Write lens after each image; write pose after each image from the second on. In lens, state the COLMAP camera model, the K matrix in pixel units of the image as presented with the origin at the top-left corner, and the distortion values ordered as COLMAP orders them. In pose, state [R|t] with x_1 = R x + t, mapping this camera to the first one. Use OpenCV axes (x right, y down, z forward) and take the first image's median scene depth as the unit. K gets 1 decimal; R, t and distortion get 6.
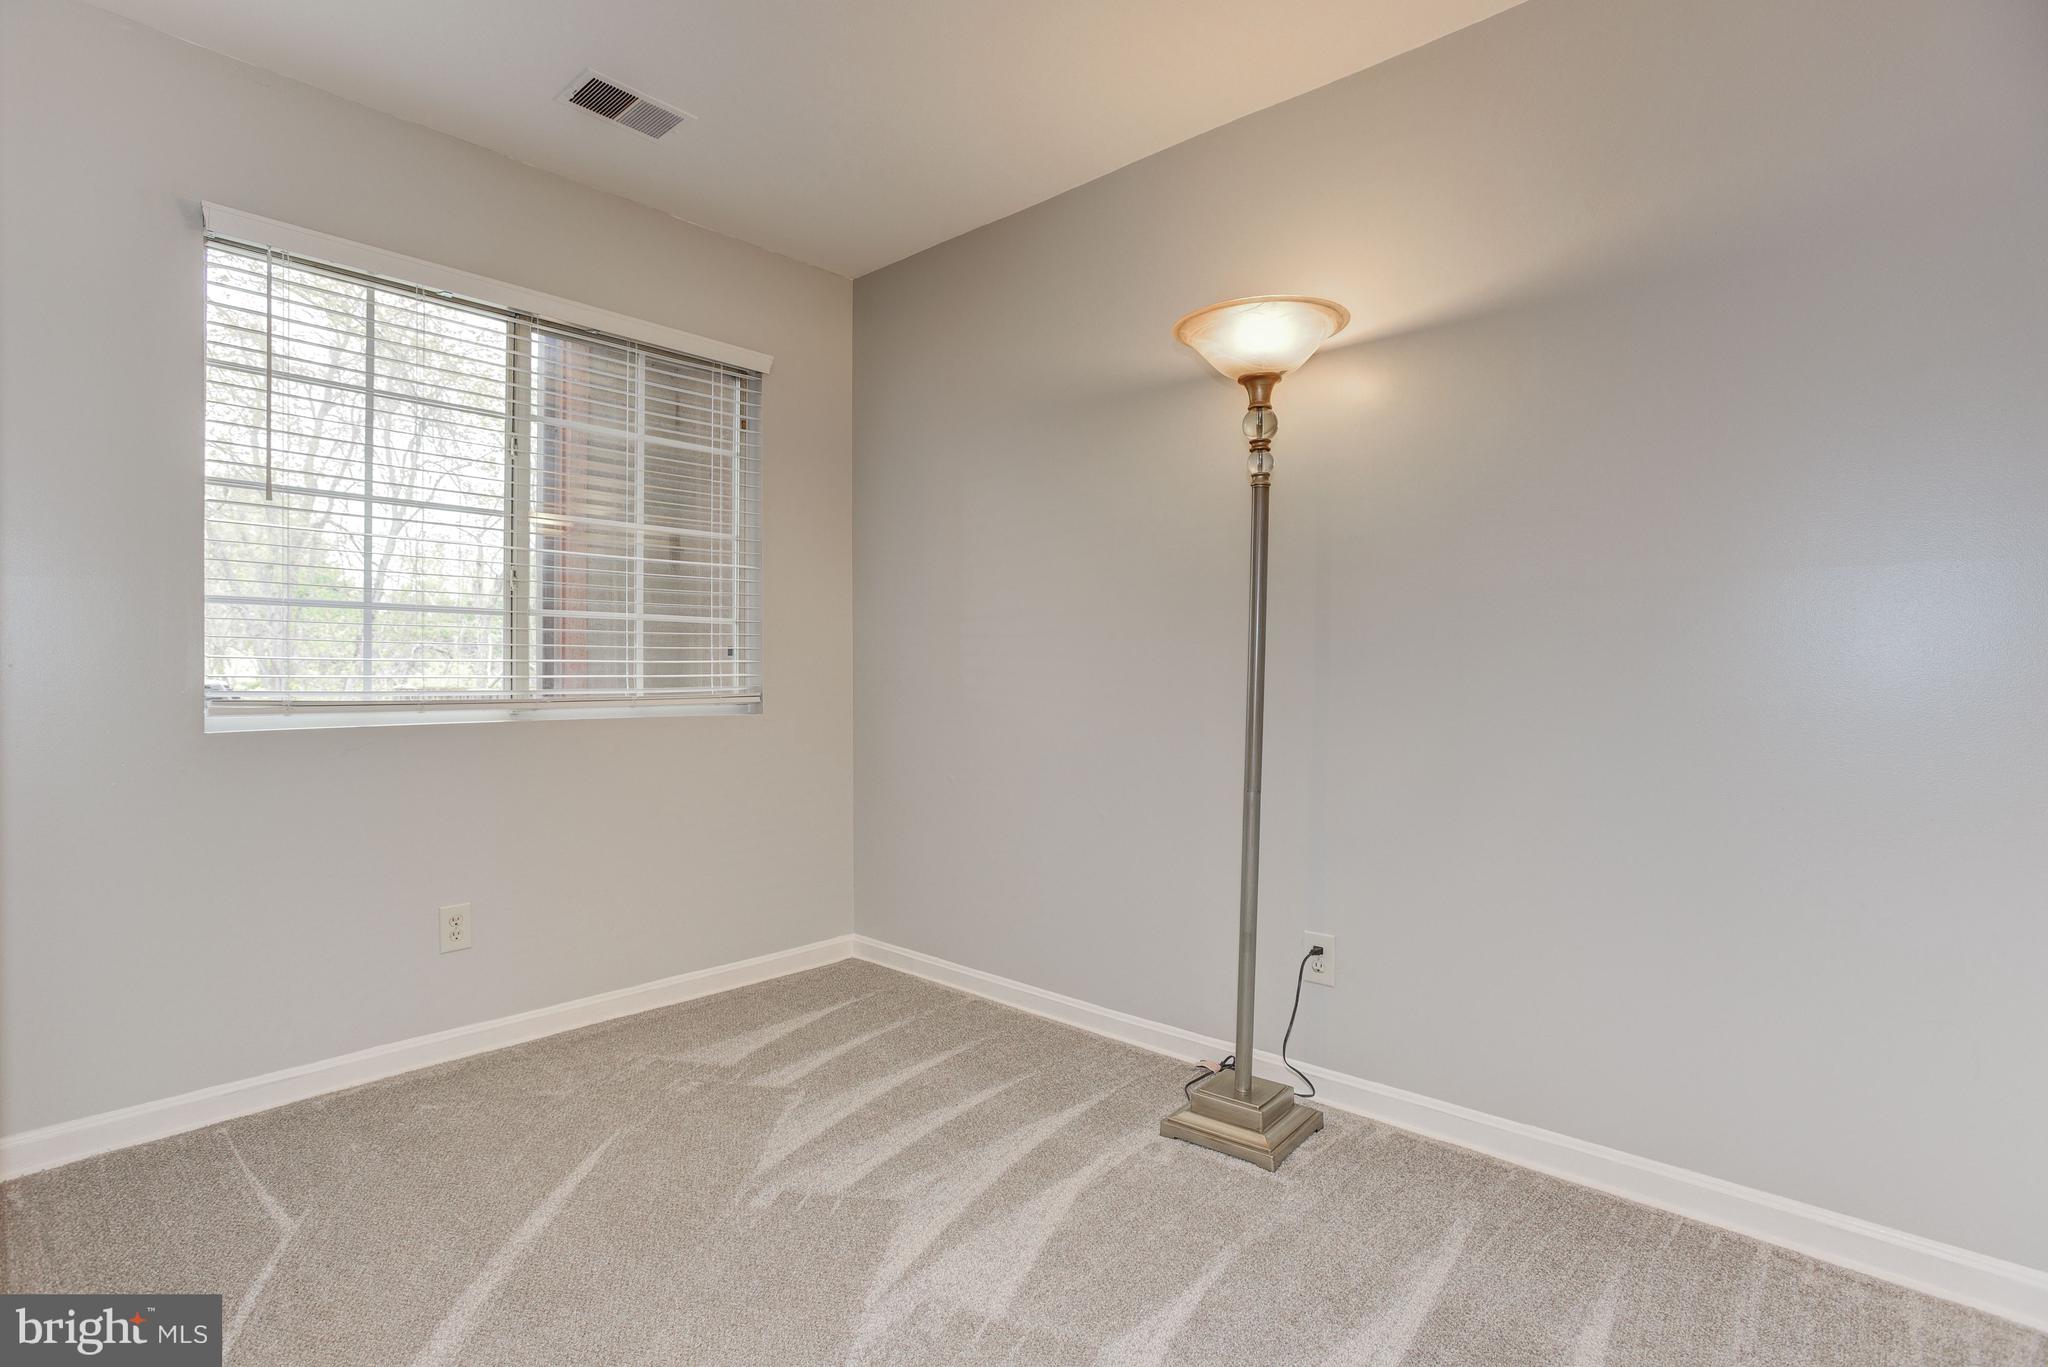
lens RADIAL K [[978.5, 0, 1013.5], [0, 978.5, 674.9], [0, 0, 1]] dist [-0.050067, 0.022126]
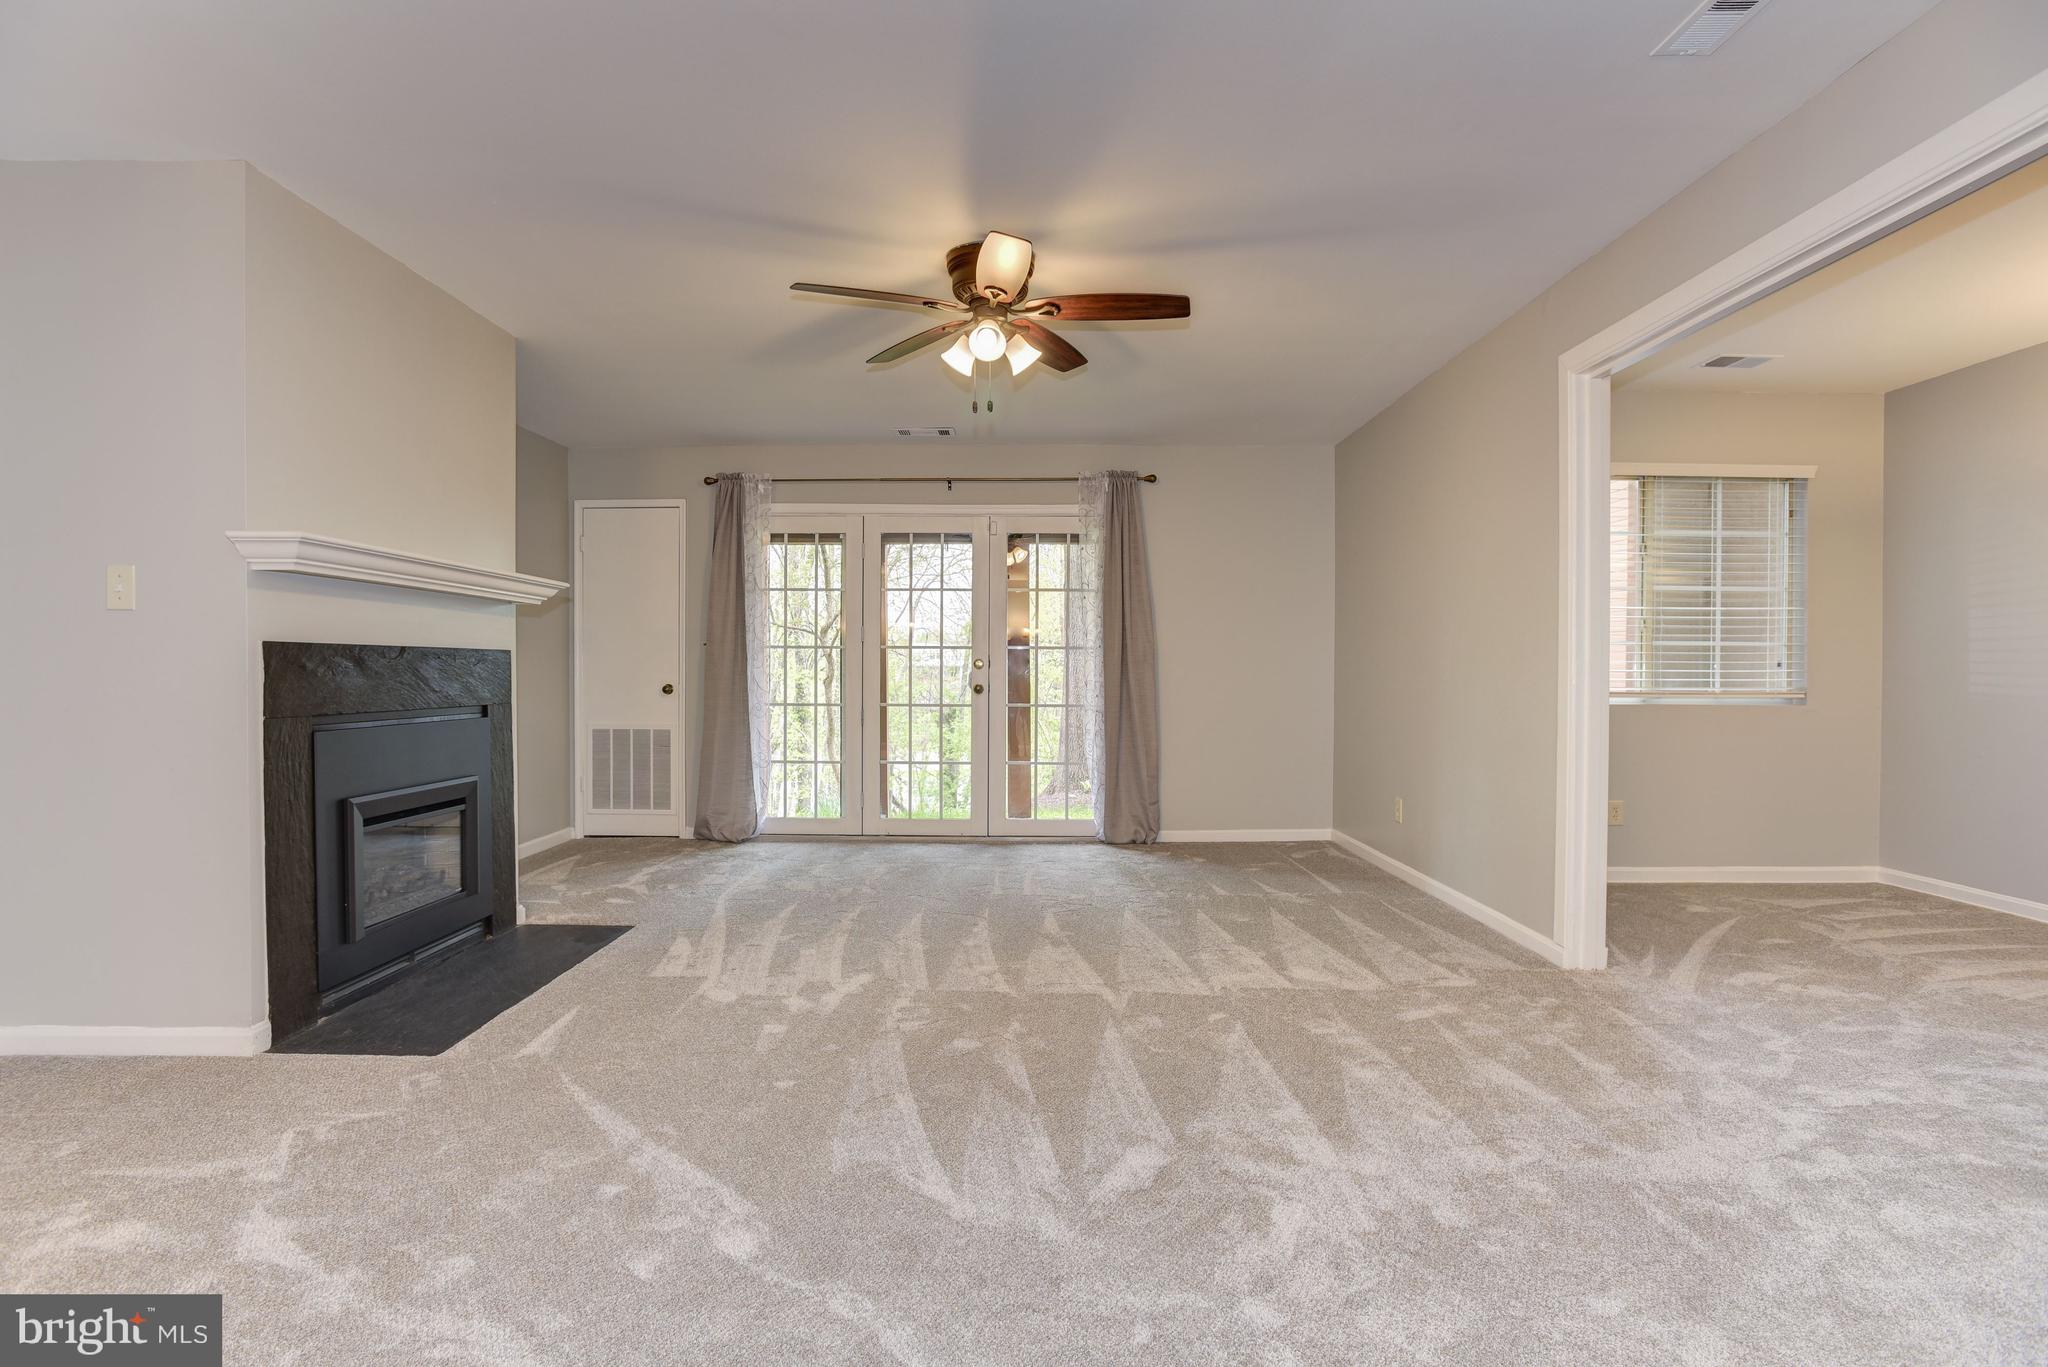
lens RADIAL K [[978.5, 0, 1015.0], [0, 978.5, 685.7], [0, 0, 1]] dist [-0.050067, 0.022126]
pose [[0.665855, 0.015311, -0.745924, 0.028999], [-0.010494, 0.999883, 0.011157, 0.004956], [0.746008, 0.000399, 0.665937, -0.908680]]
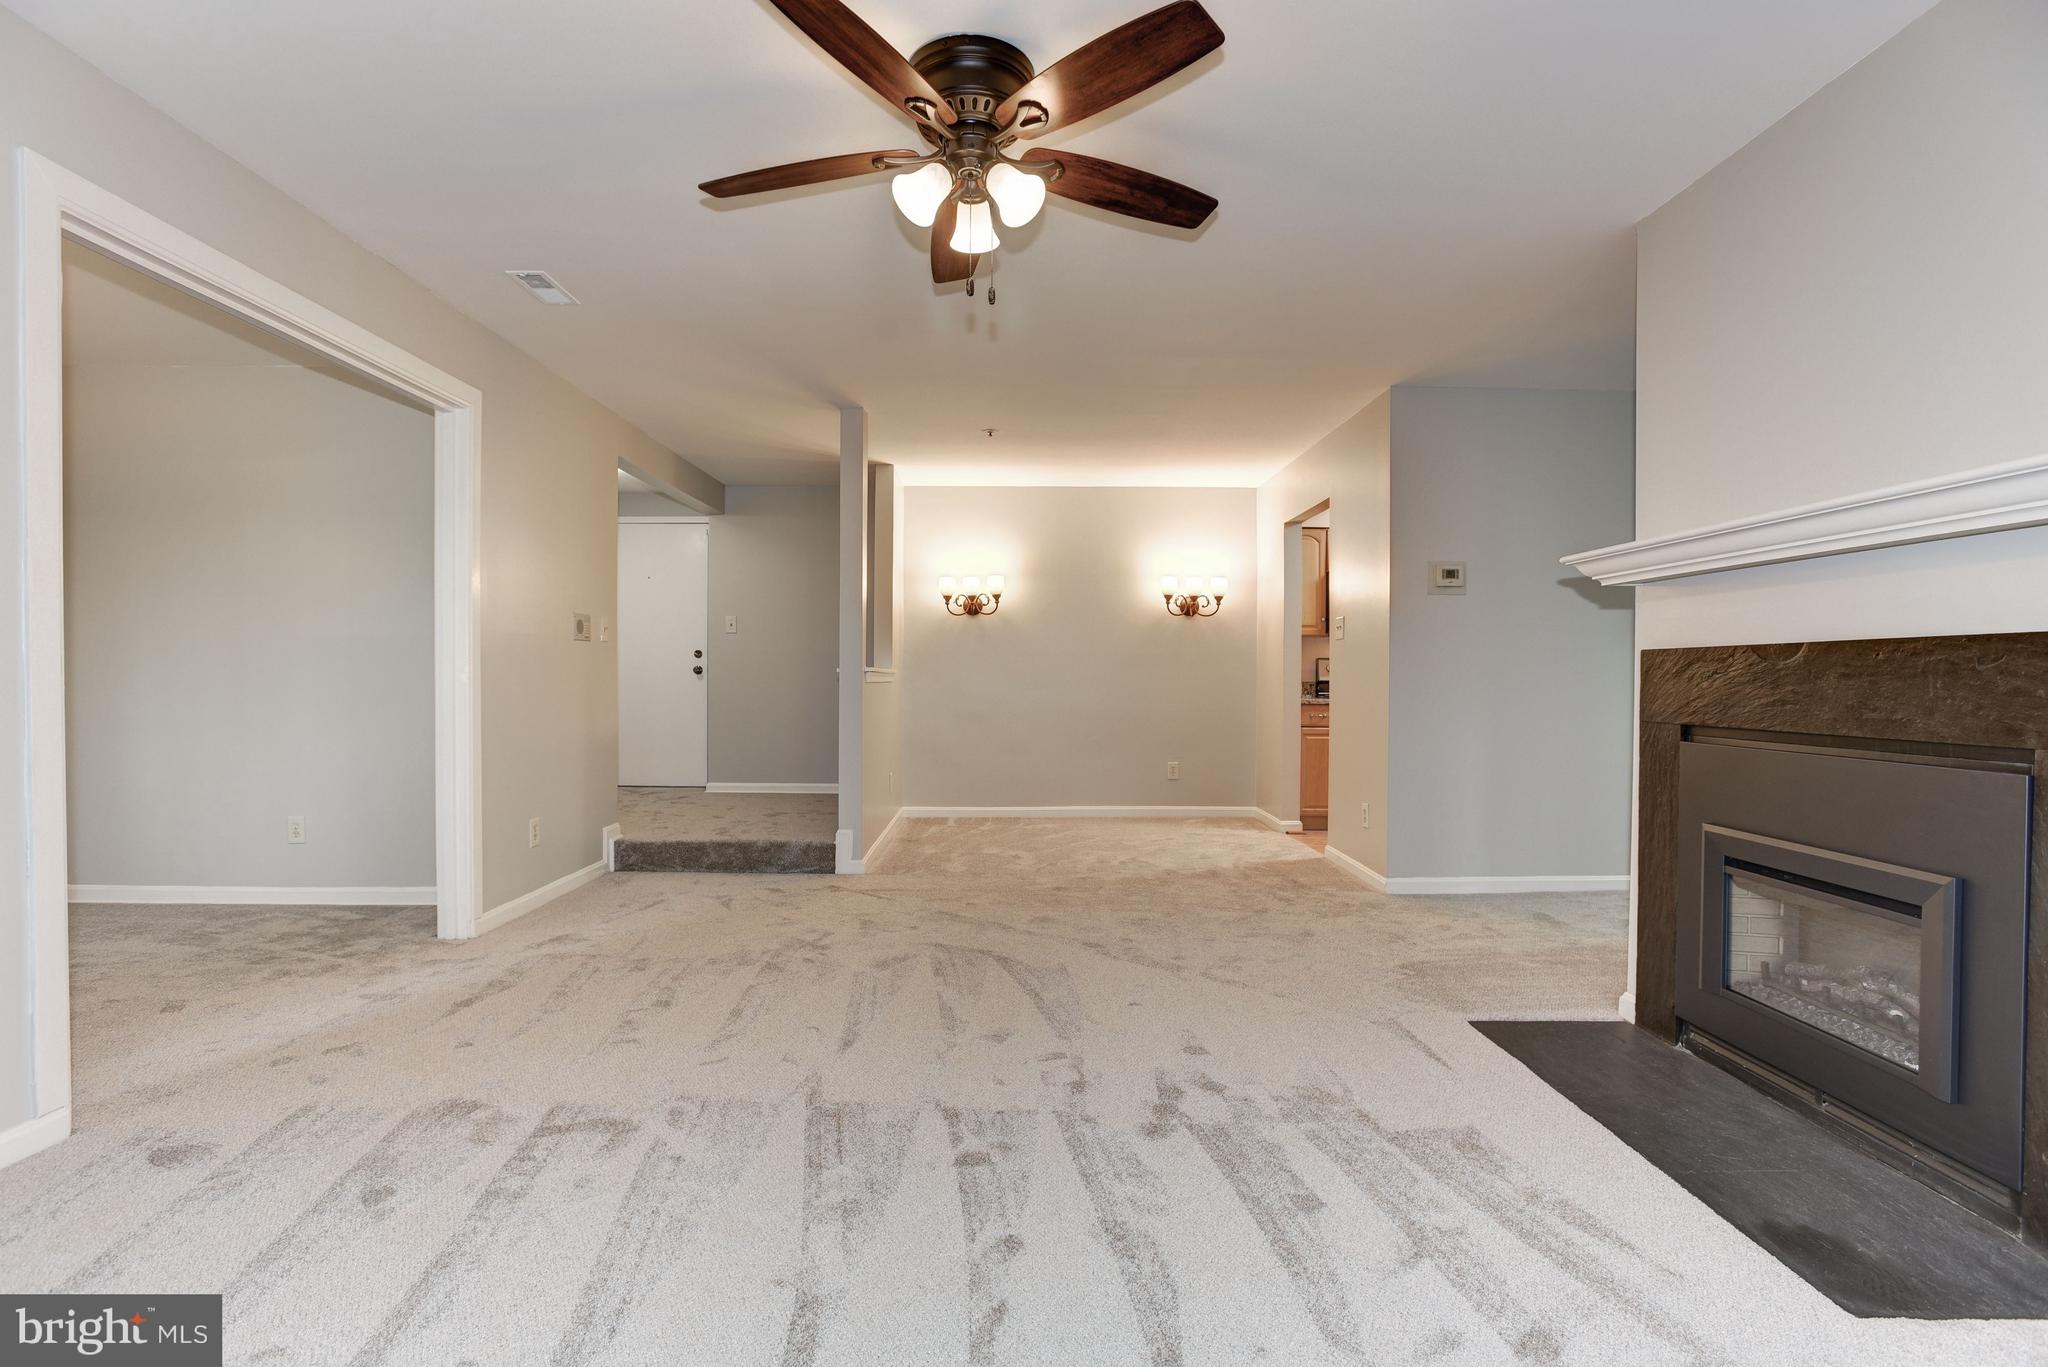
lens RADIAL K [[978.5, 0, 1011.7], [0, 978.5, 688.5], [0, 0, 1]] dist [-0.050067, 0.022126]
pose [[-0.676714, -0.007024, 0.736213, -1.303770], [0.008229, 0.999820, 0.017103, -0.000751], [-0.736200, 0.017632, -0.676534, 0.216467]]
